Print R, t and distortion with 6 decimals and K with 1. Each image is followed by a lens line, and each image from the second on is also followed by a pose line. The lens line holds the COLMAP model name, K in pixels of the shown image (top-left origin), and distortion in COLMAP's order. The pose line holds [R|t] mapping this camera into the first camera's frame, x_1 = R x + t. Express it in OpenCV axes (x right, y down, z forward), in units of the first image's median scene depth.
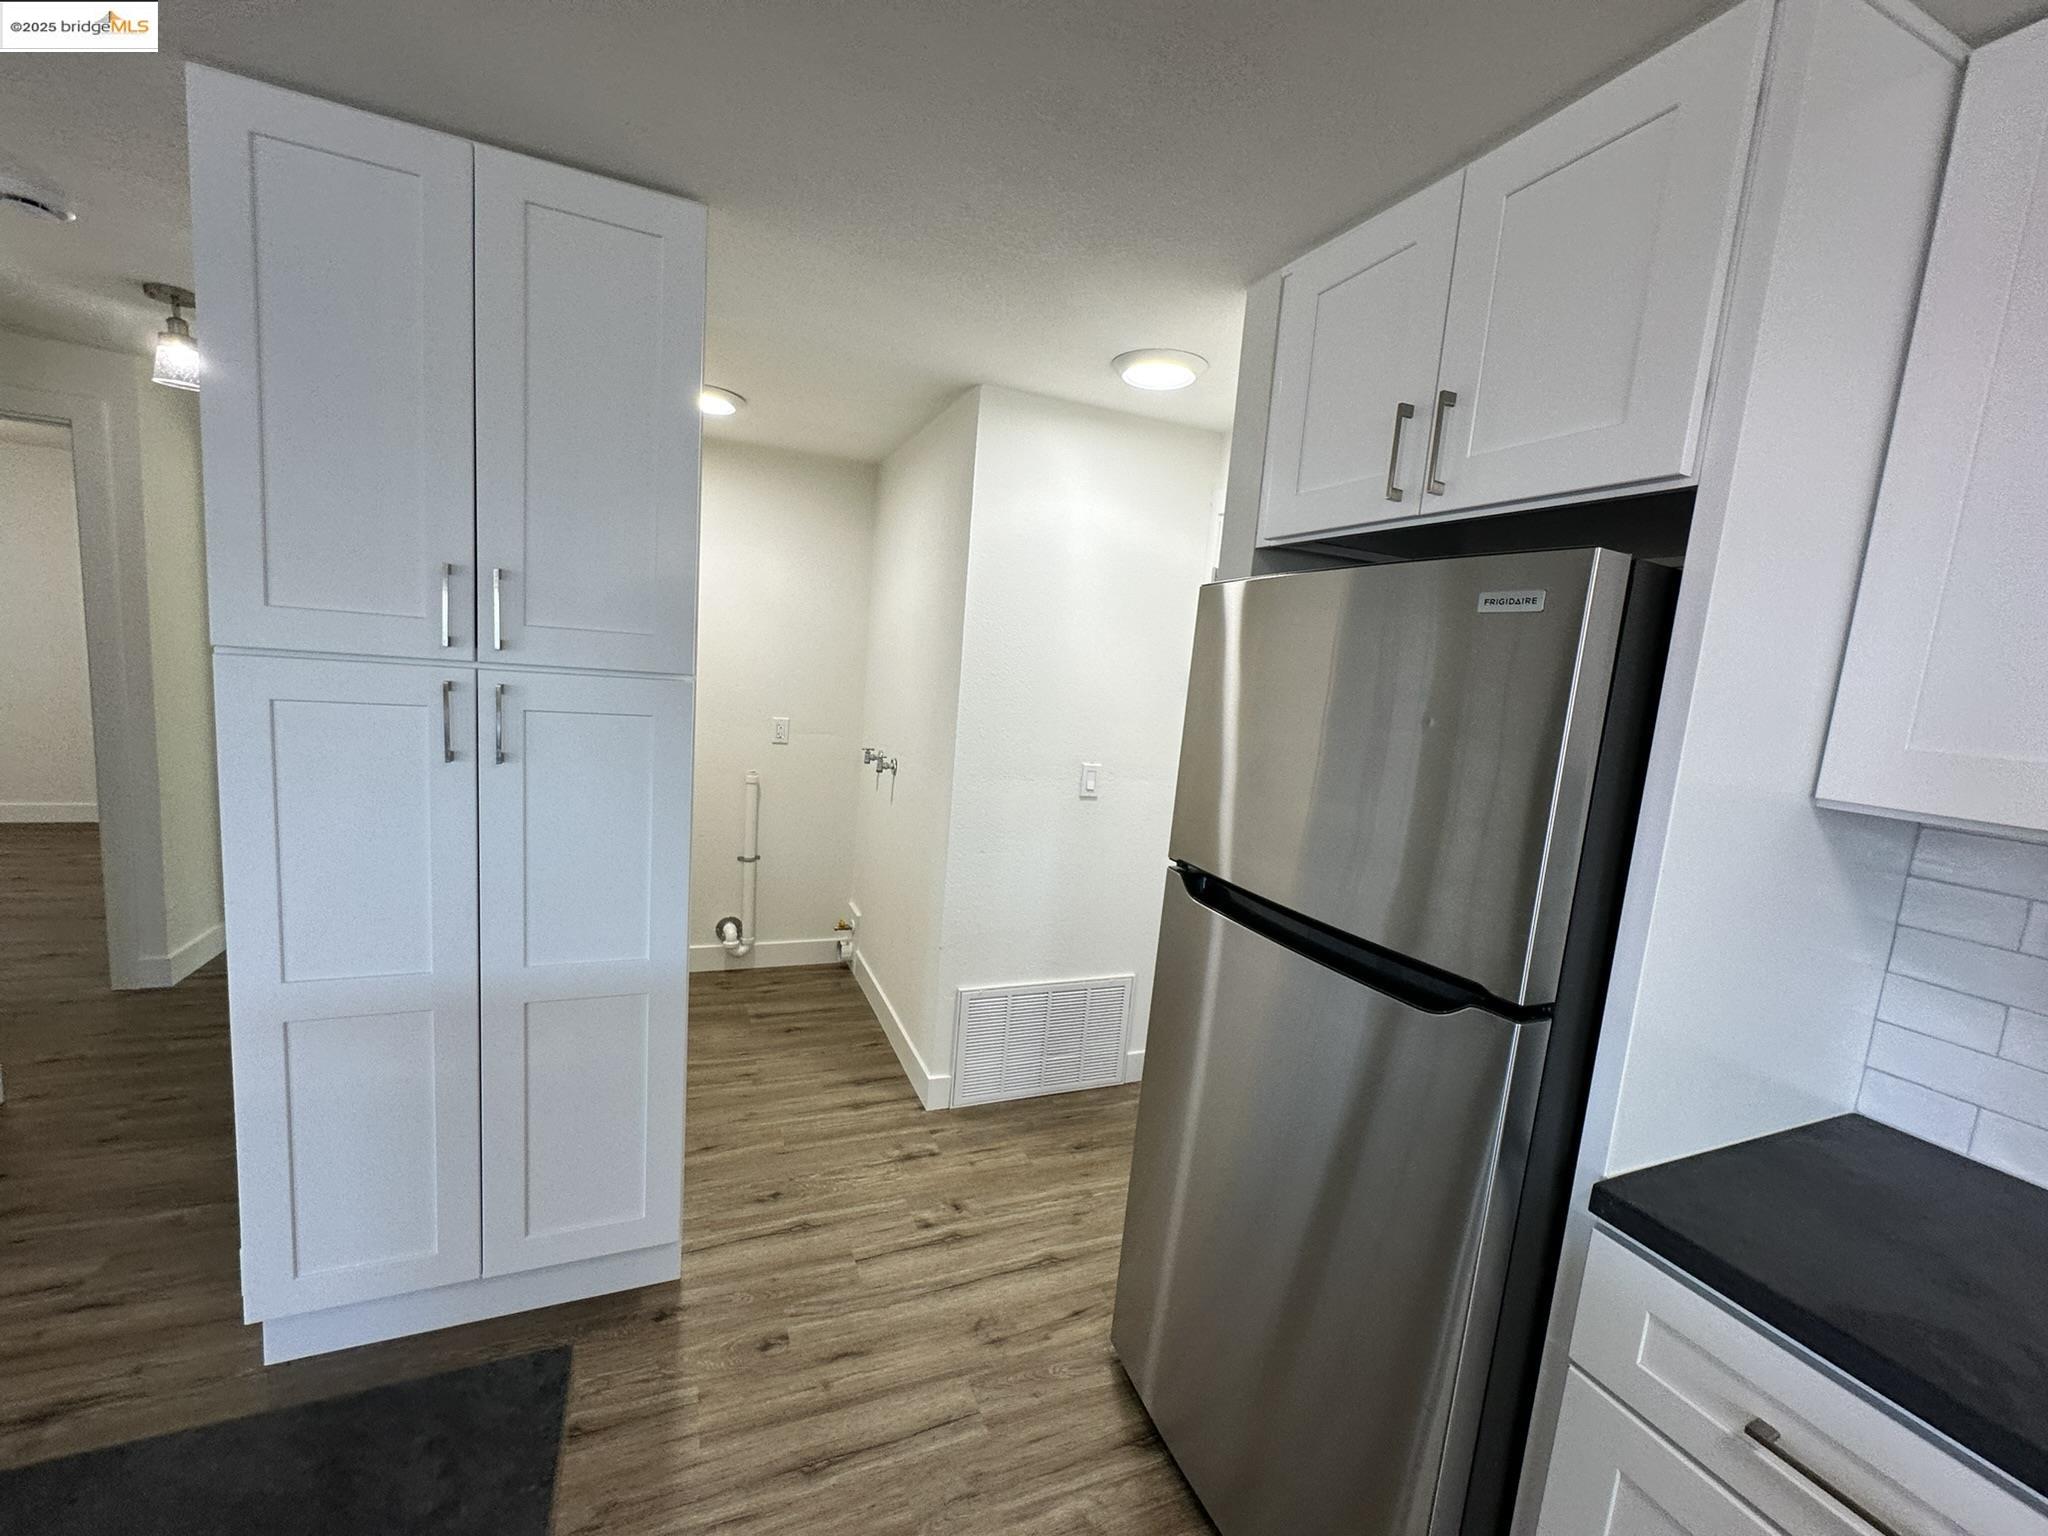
lens RADIAL K [[817.3, 0, 1022.6], [0, 817.3, 767.9], [0, 0, 1]] dist [-0.005888, 0.001485]
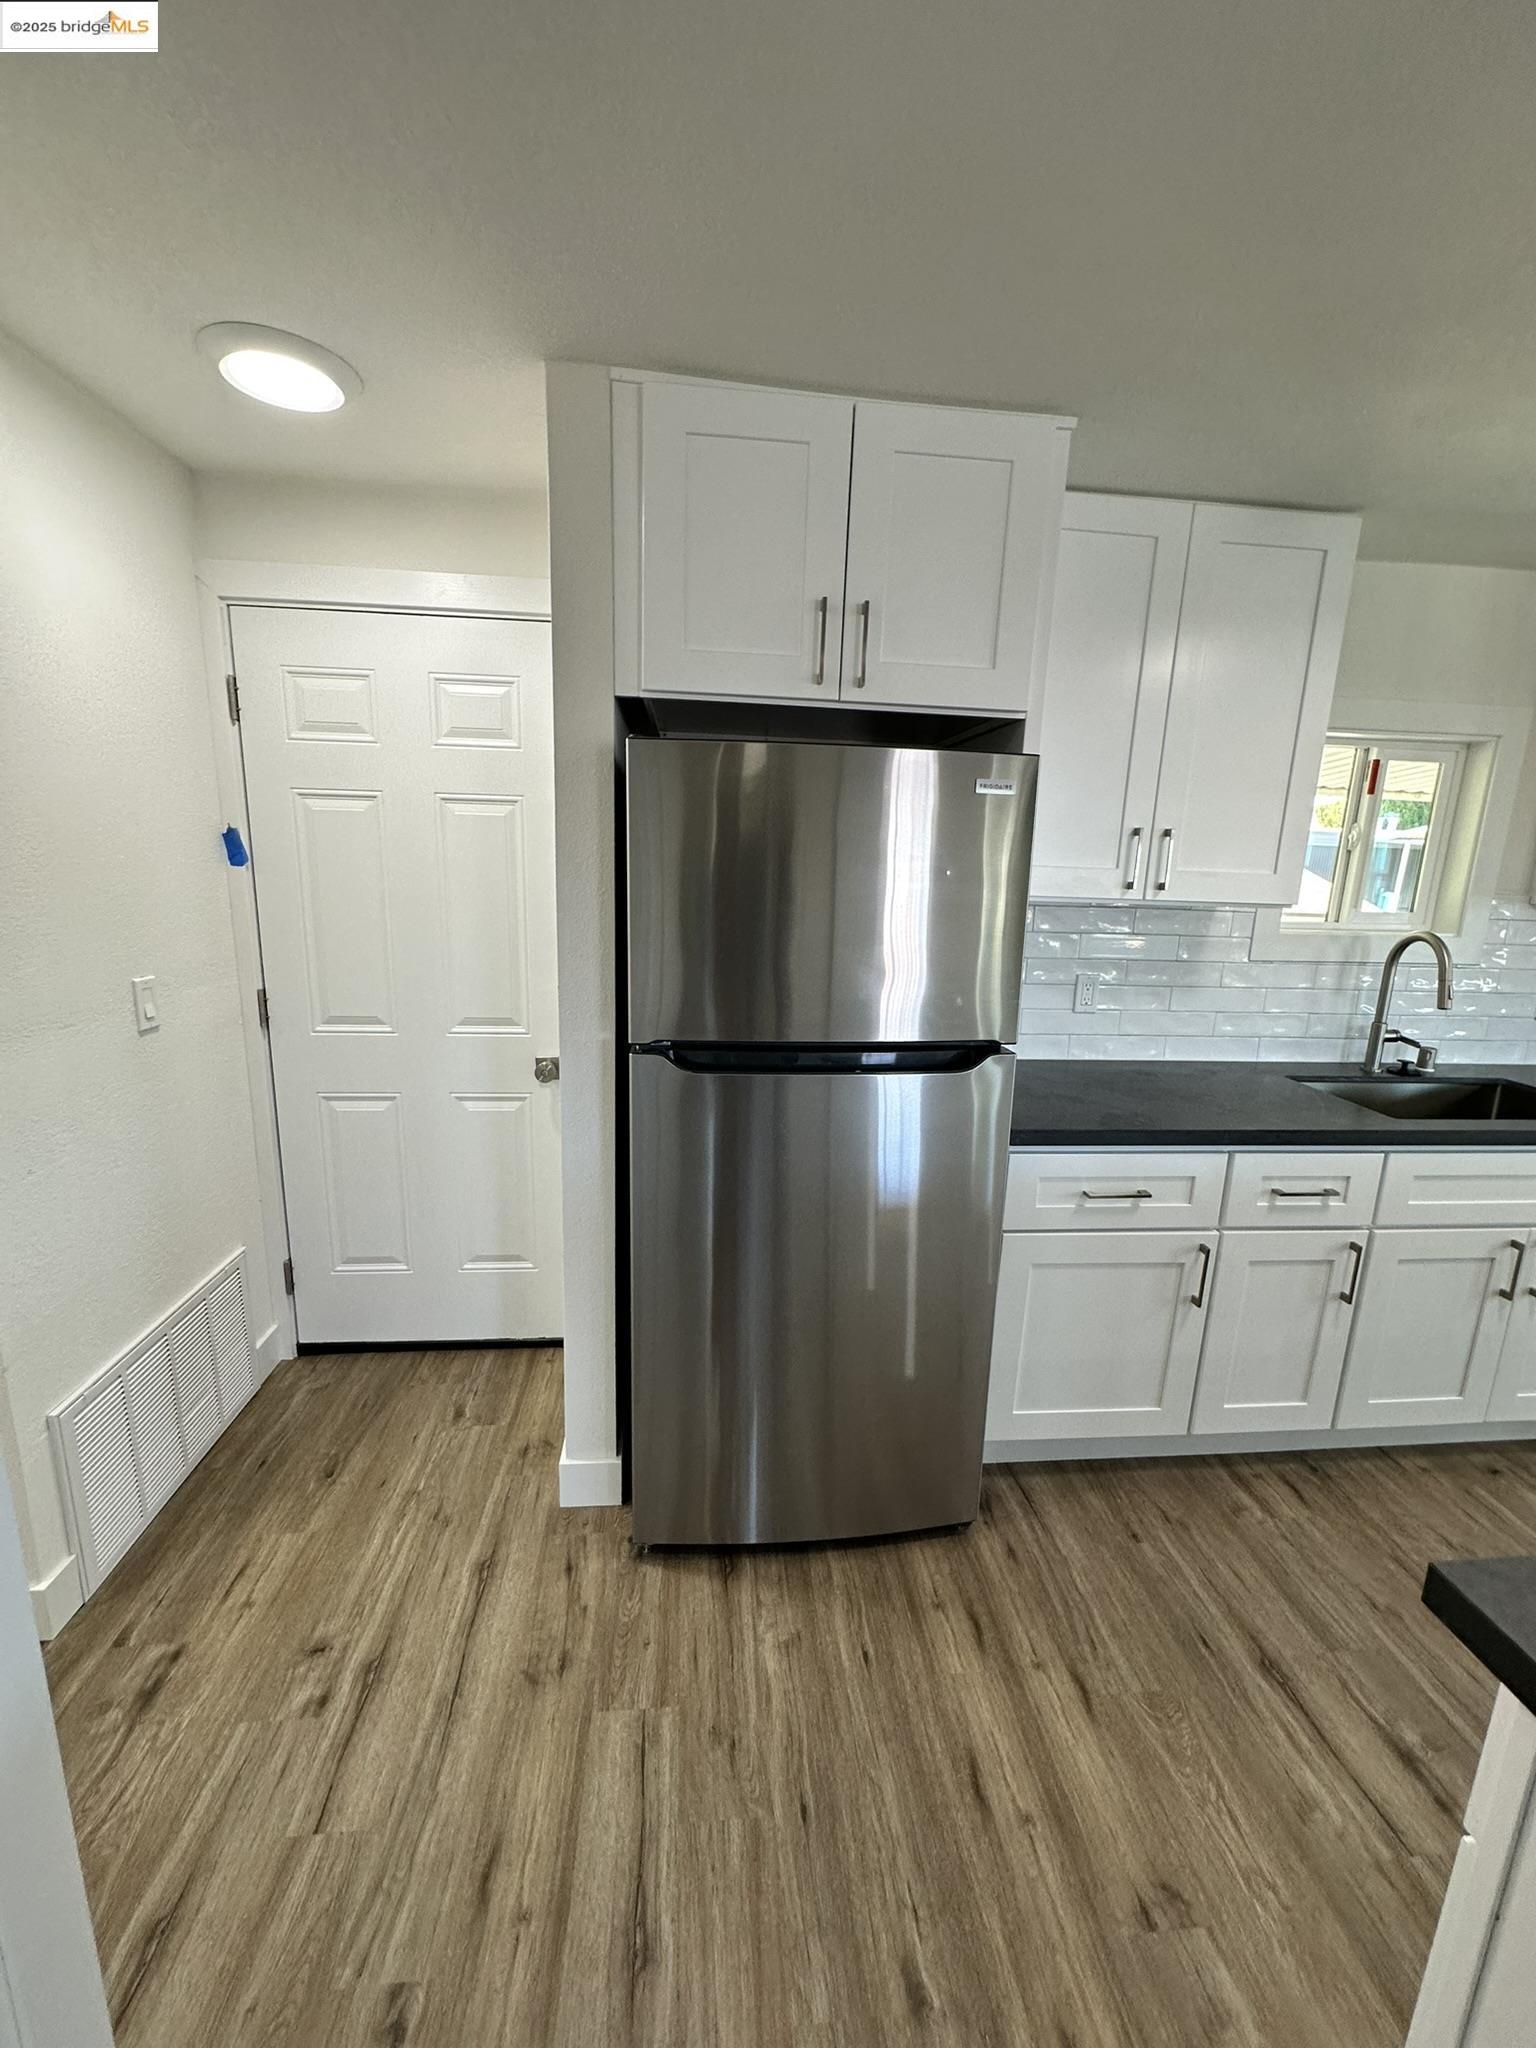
lens RADIAL K [[817.3, 0, 771.6], [0, 817.3, 1021.9], [0, 0, 1]] dist [-0.005888, 0.001485]
pose [[0.304739, -0.263760, 0.915186, -0.526169], [0.112801, 0.964122, 0.240303, -0.101701], [-0.945733, 0.030004, 0.323557, 0.478825]]
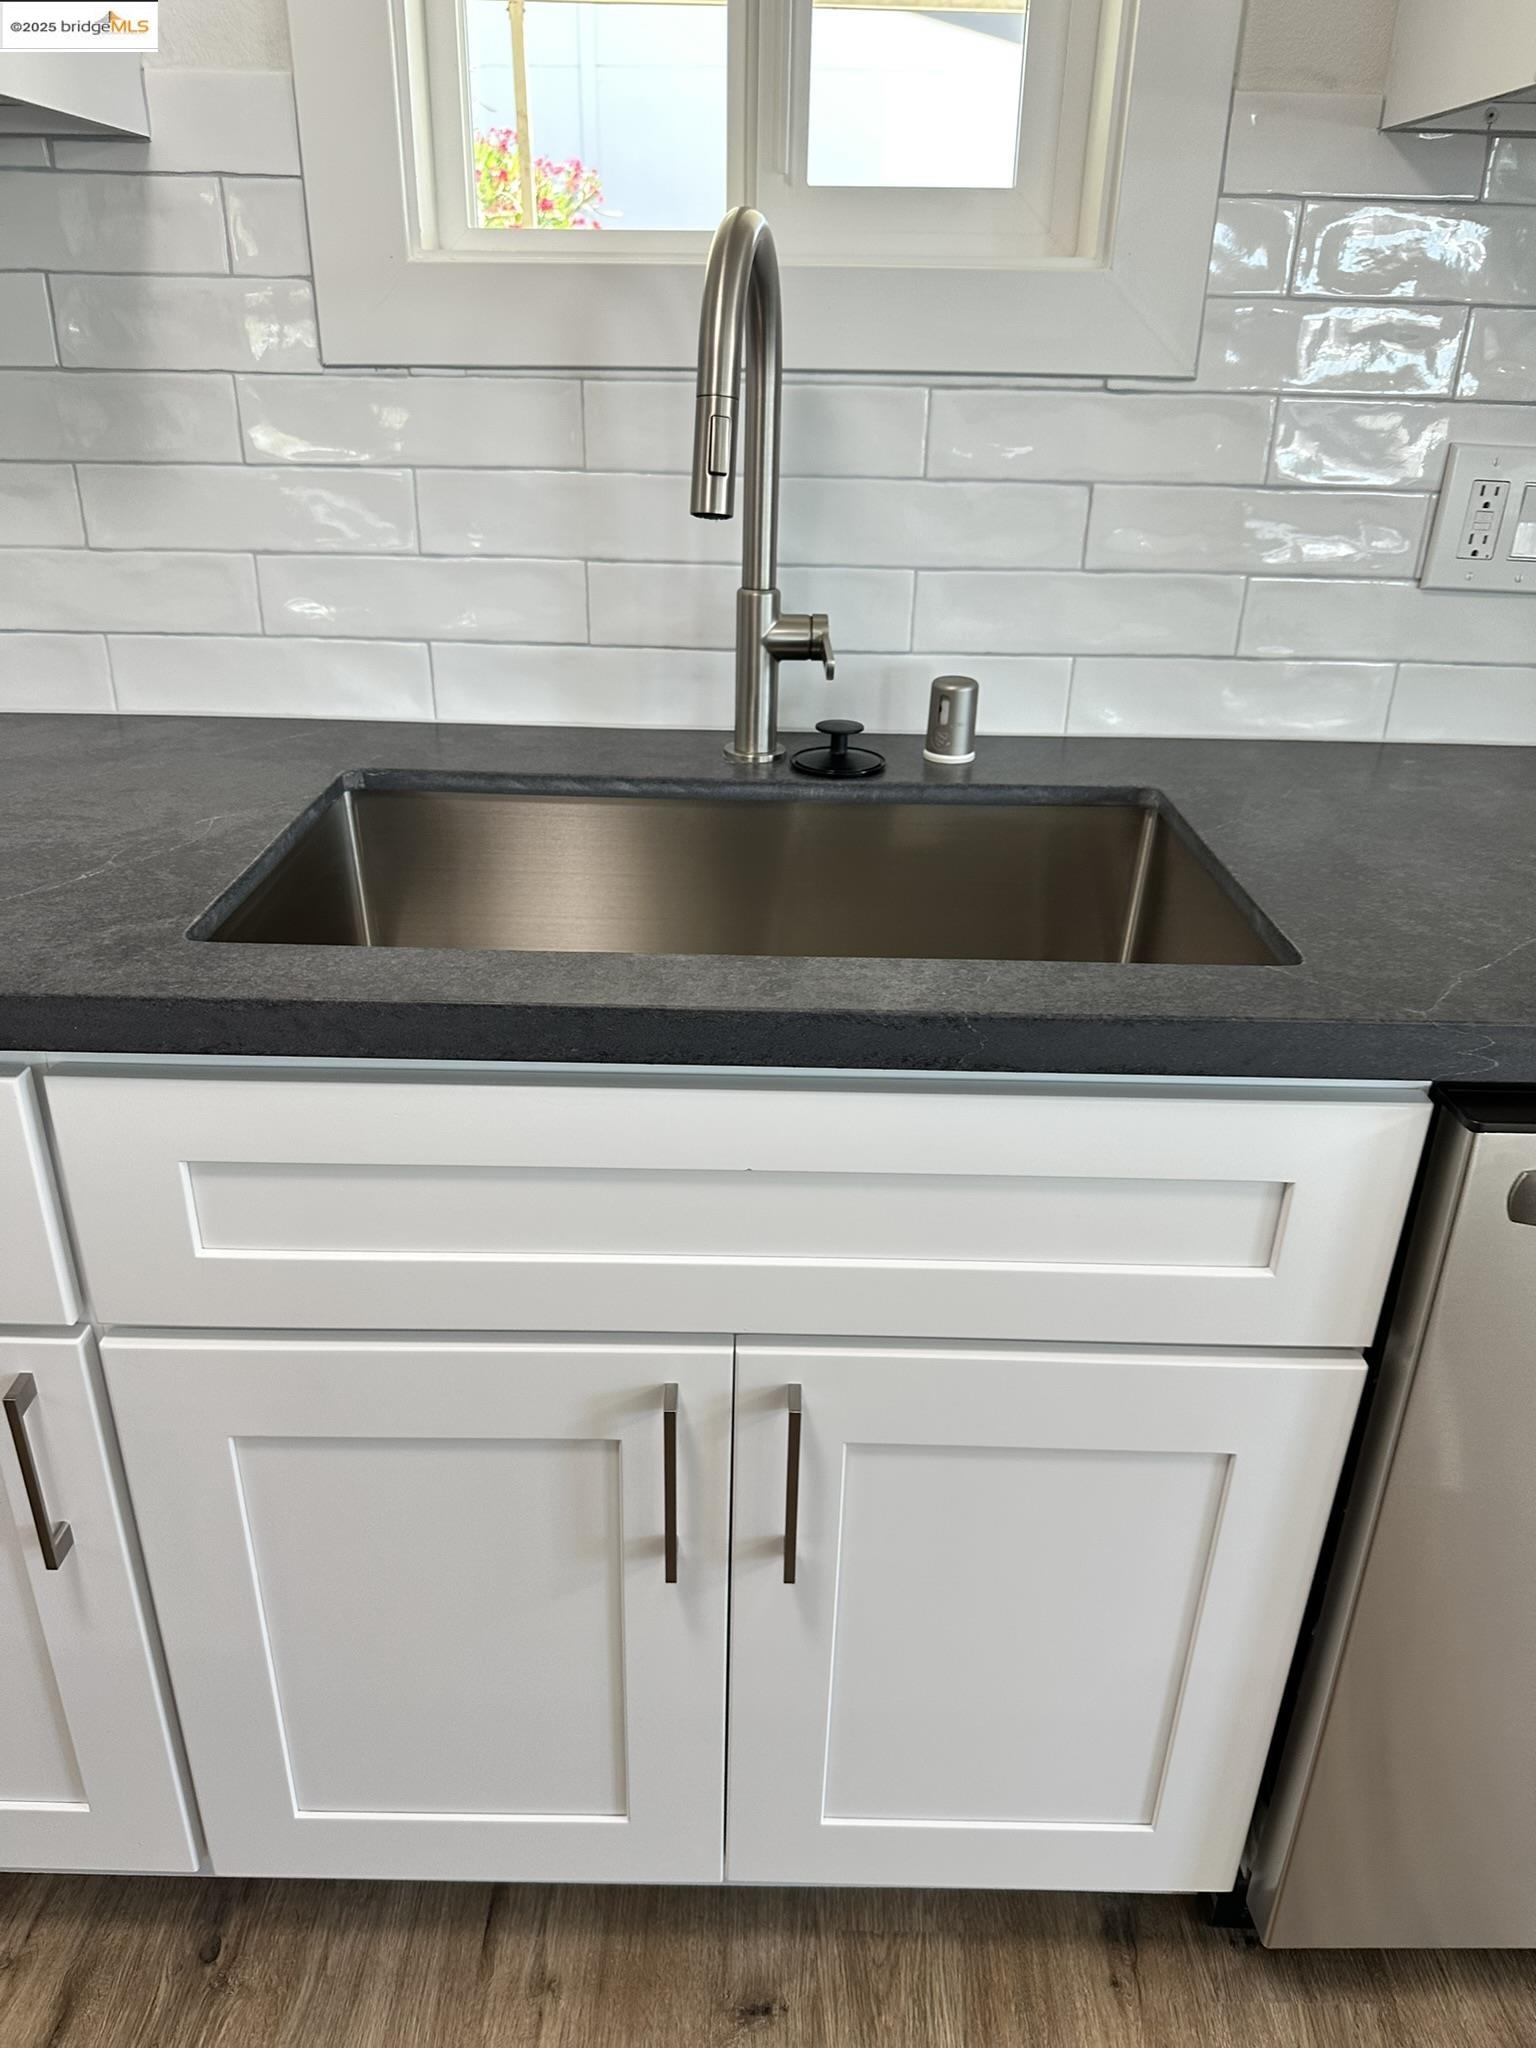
lens RADIAL K [[1440.3, 0, 784.3], [0, 1440.3, 1016.7], [0, 0, 1]] dist [0.003891, -0.005534]
pose [[0.405416, -0.461788, 0.788917, 0.310209], [0.129283, 0.883313, 0.450605, 0.185380], [-0.904944, -0.080689, 0.417810, -0.295357]]
